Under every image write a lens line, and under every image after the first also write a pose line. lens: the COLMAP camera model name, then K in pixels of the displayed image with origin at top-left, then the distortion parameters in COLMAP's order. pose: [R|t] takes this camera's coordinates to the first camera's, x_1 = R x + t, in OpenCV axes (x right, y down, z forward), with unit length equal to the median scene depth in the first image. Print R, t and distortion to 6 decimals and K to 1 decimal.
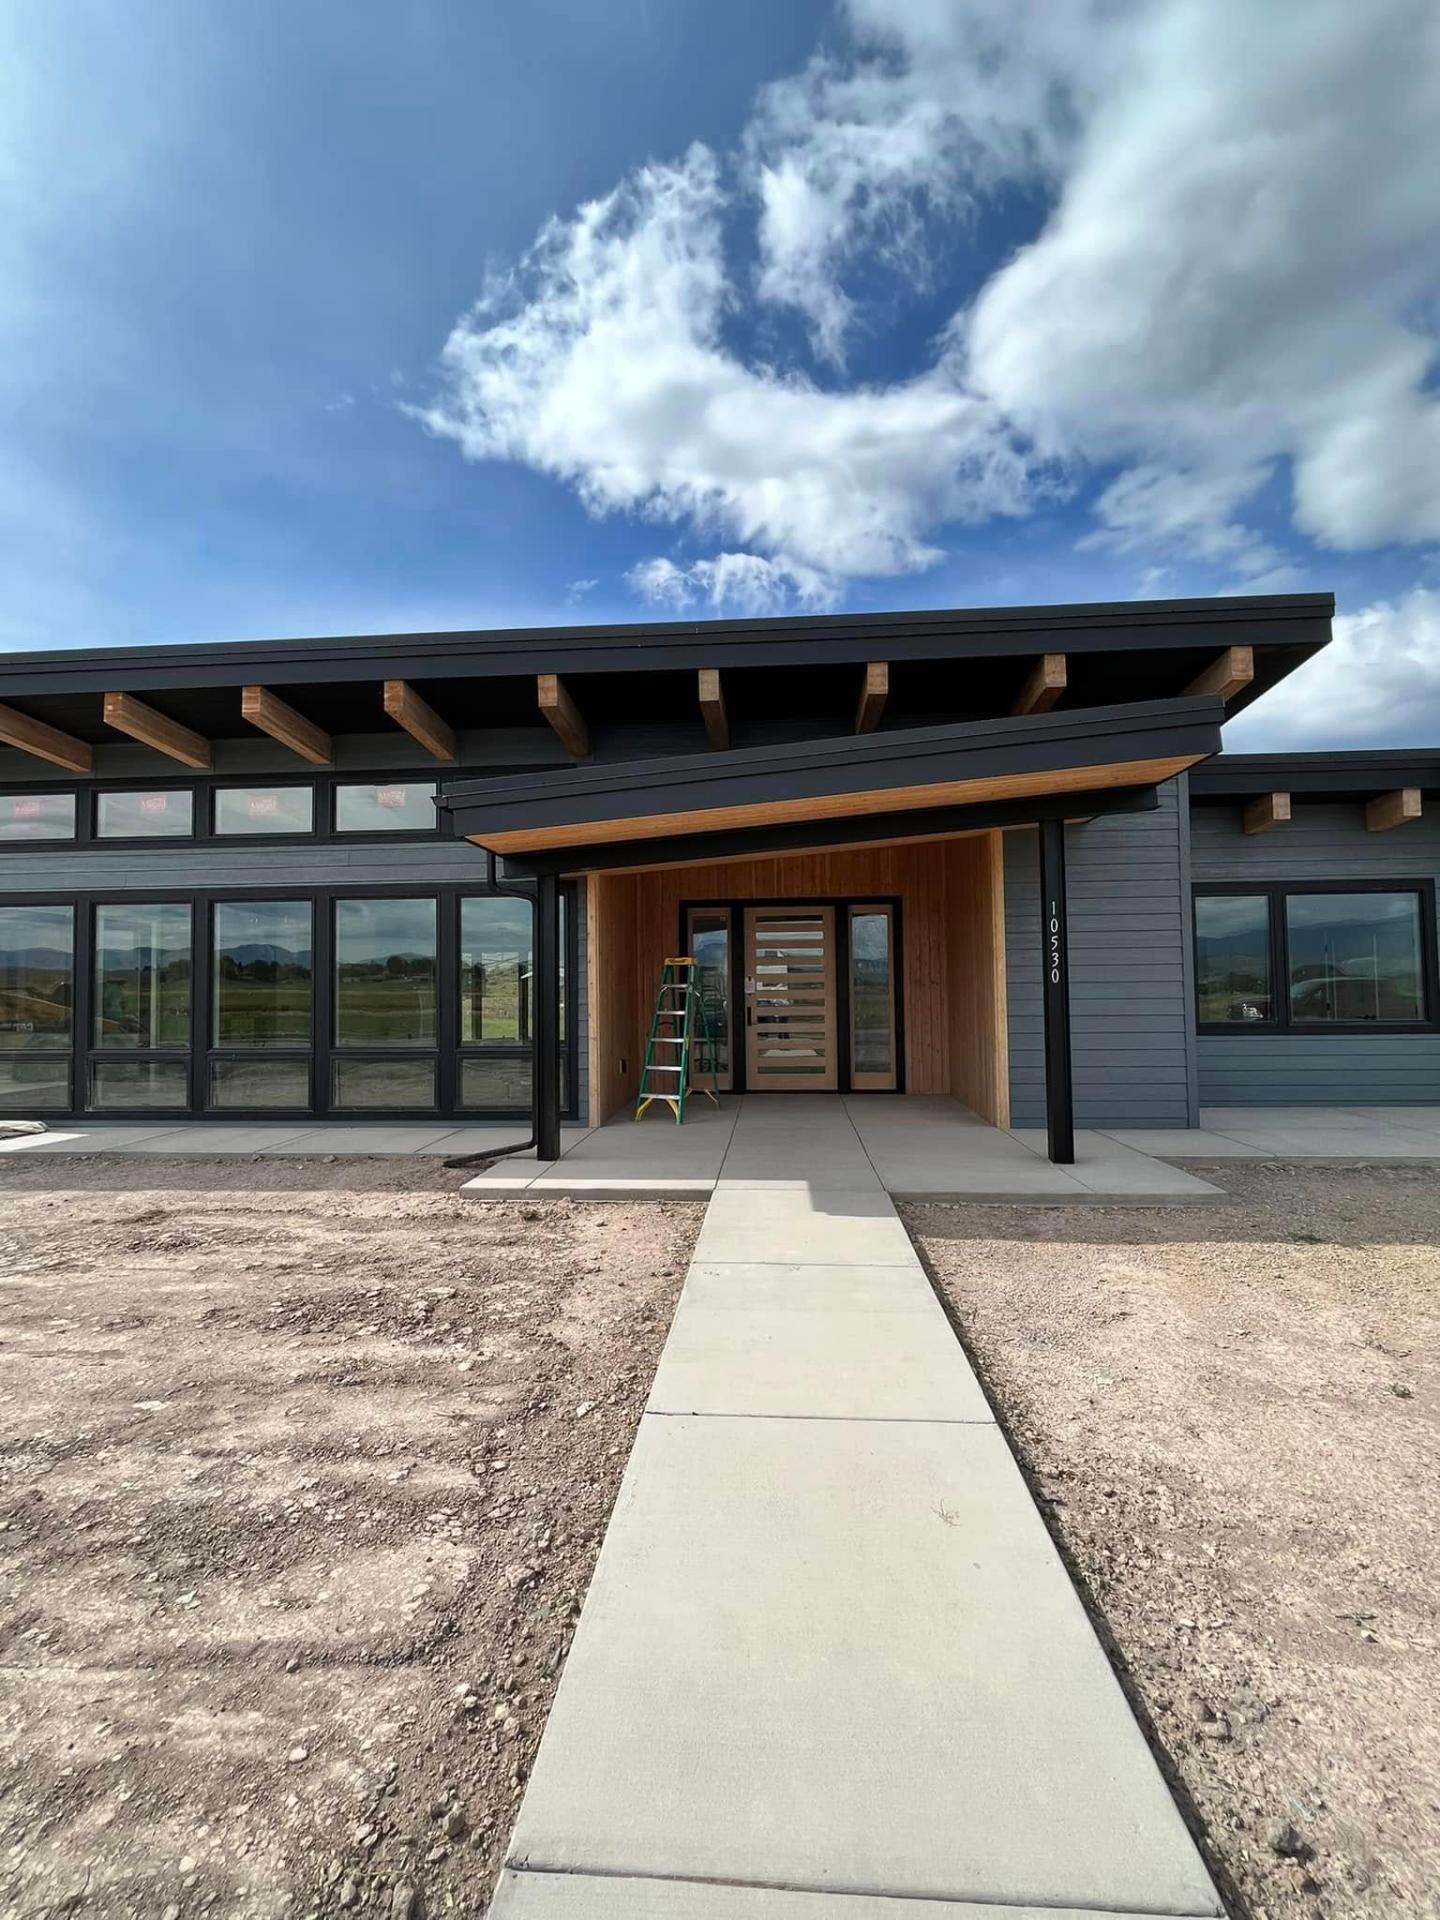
lens RADIAL K [[774.9, 0, 720.0], [0, 774.9, 960.0], [0, 0, 1]] dist [-0.003861, 0.000047]
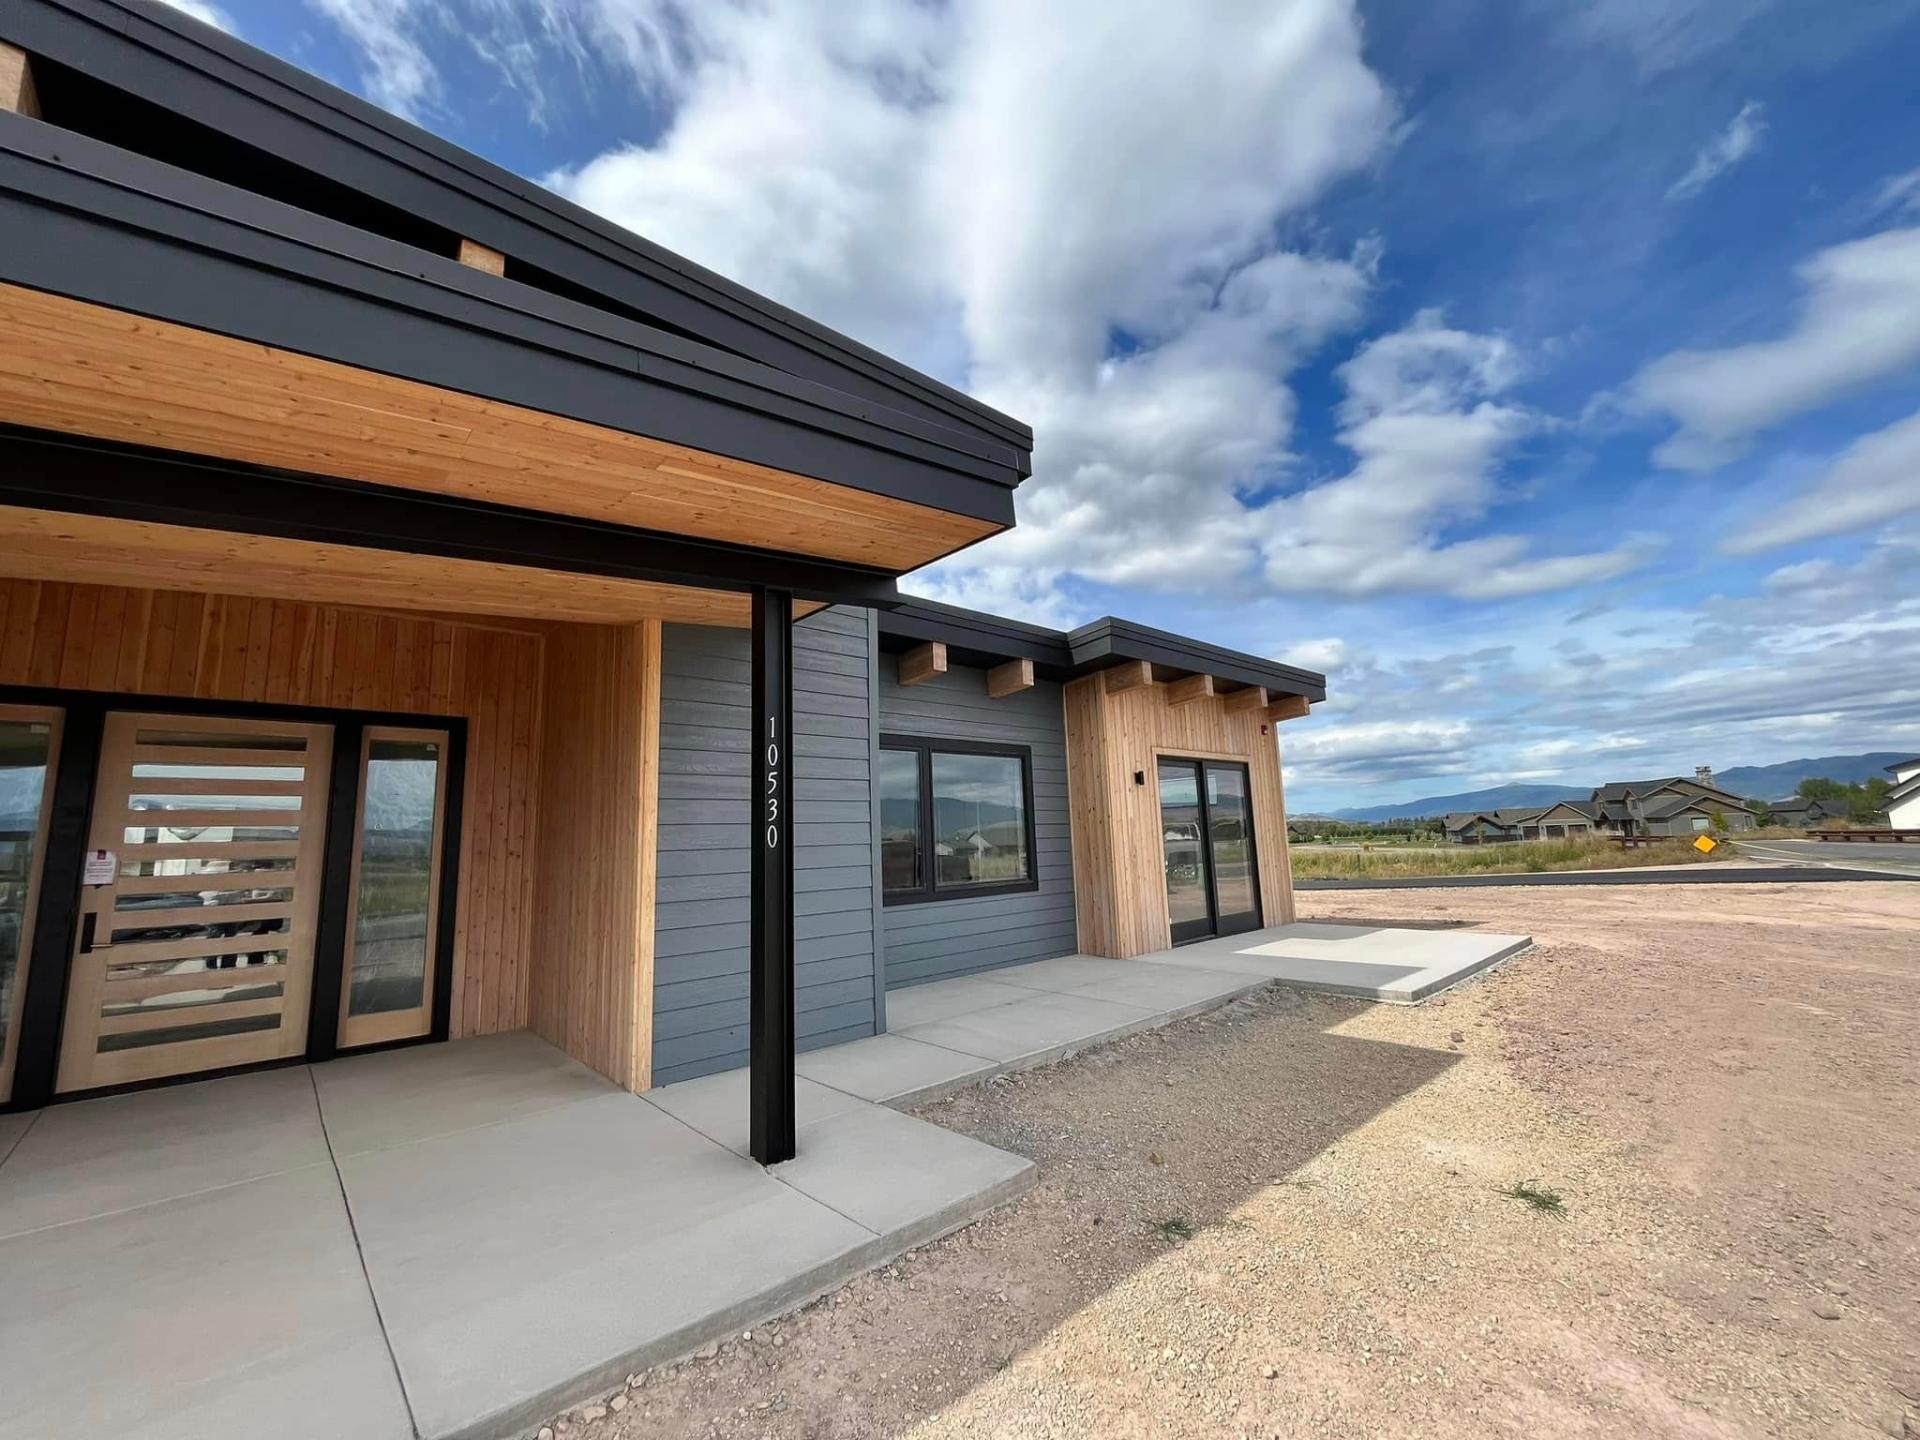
lens RADIAL K [[774.9, 0, 960.0], [0, 774.9, 720.0], [0, 0, 1]] dist [-0.003861, 0.000047]
pose [[0.678487, 0.102308, 0.727453, 0.053851], [0.000568, 0.990181, -0.139788, 0.010605], [-0.734612, 0.095257, 0.671767, 0.326218]]
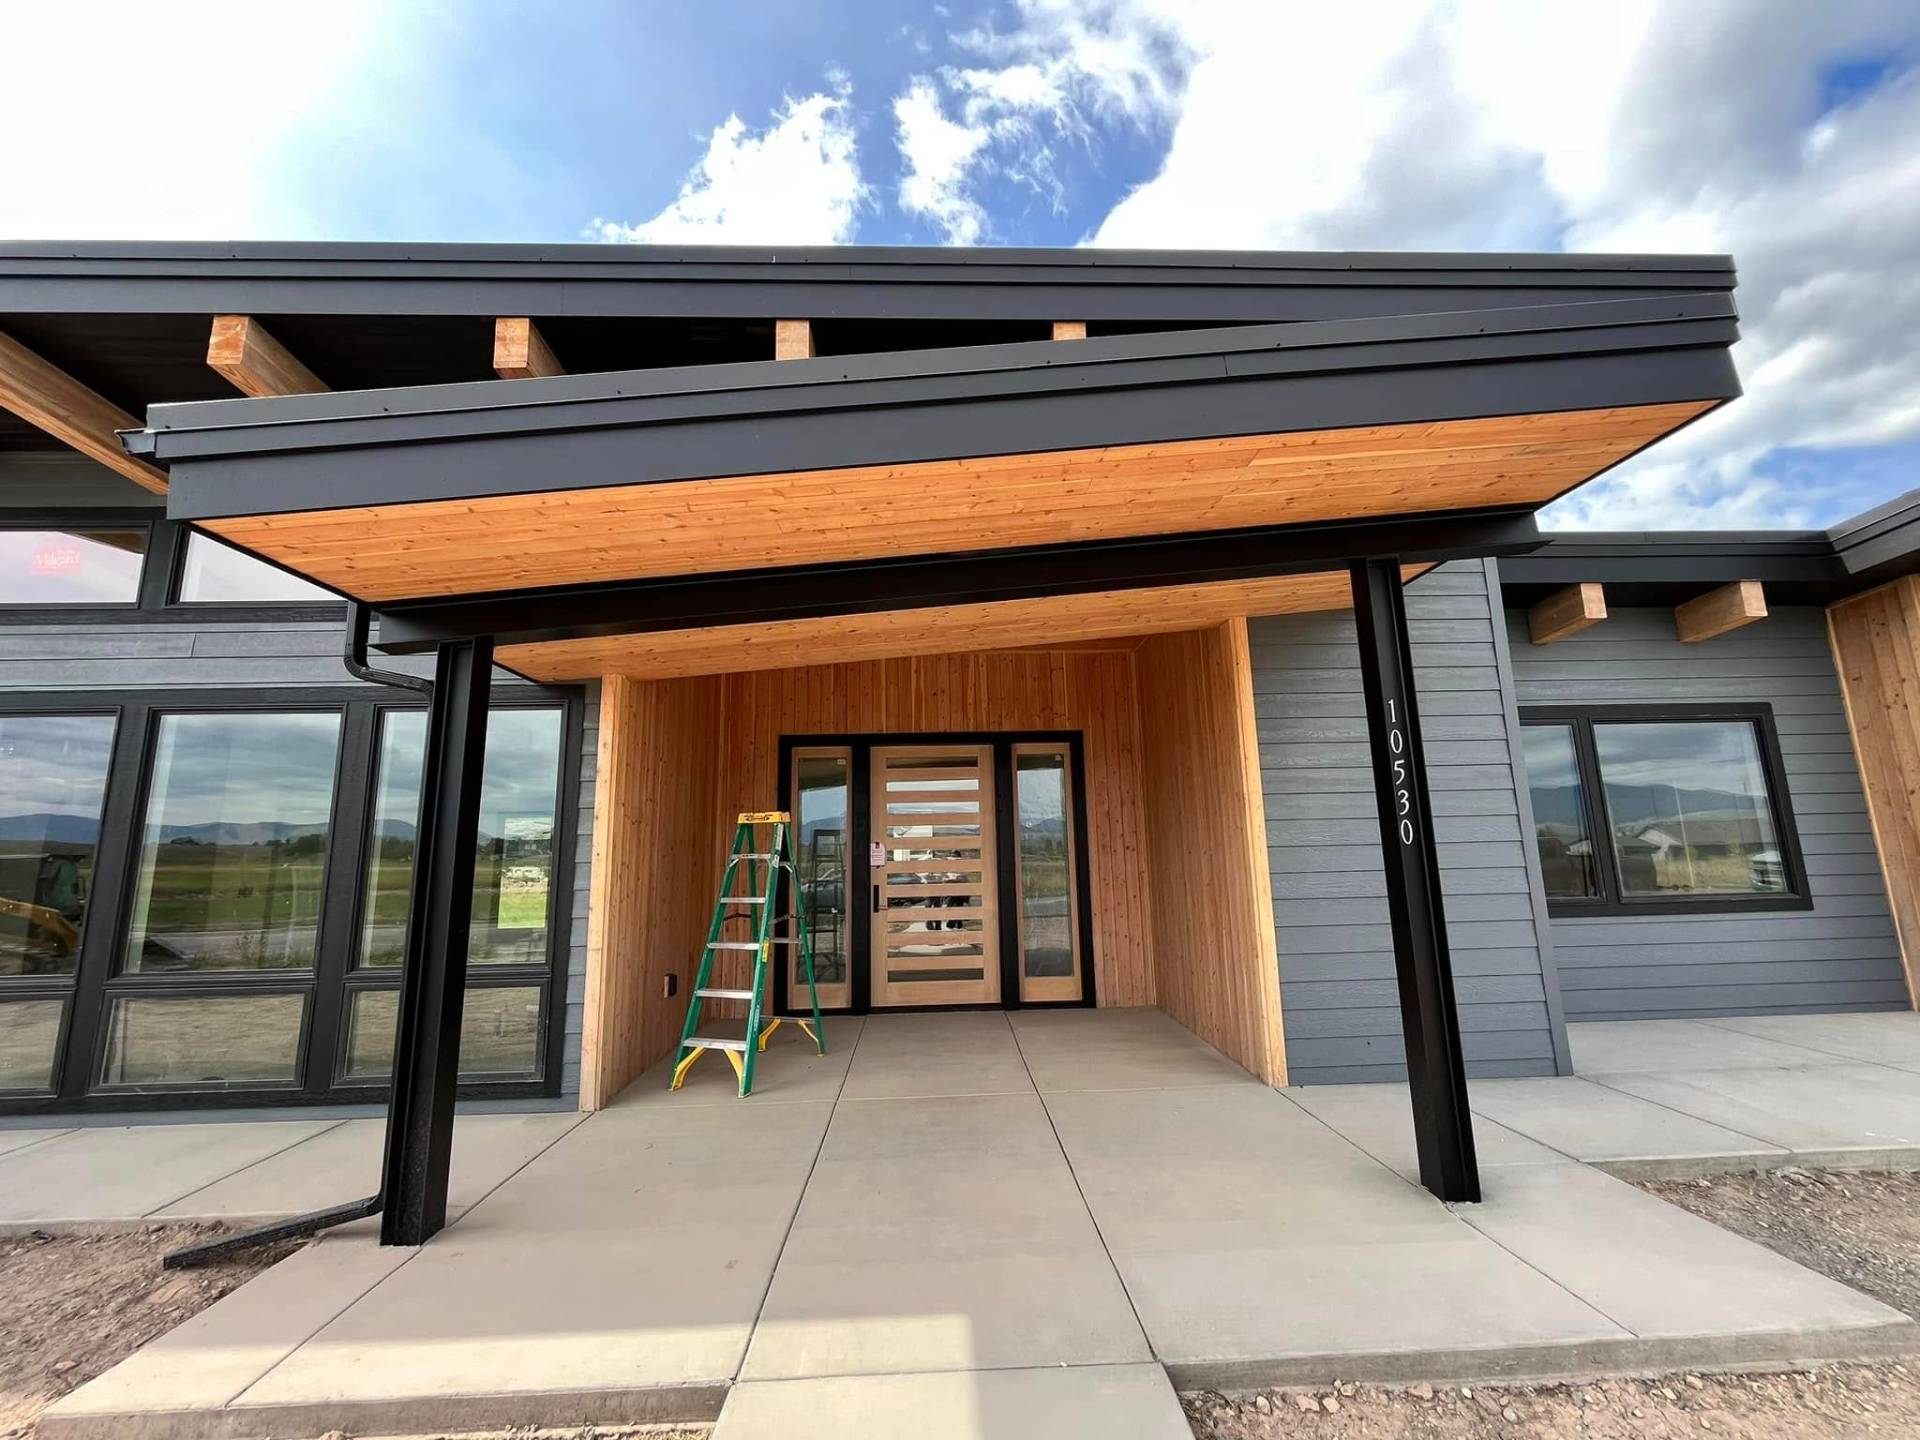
lens RADIAL K [[774.9, 0, 960.0], [0, 774.9, 720.0], [0, 0, 1]] dist [-0.003861, 0.000047]
pose [[0.992922, 0.009630, 0.118381, 0.035202], [0.006788, 0.990478, -0.137503, 0.010805], [-0.118578, 0.137333, 0.983402, 0.337060]]
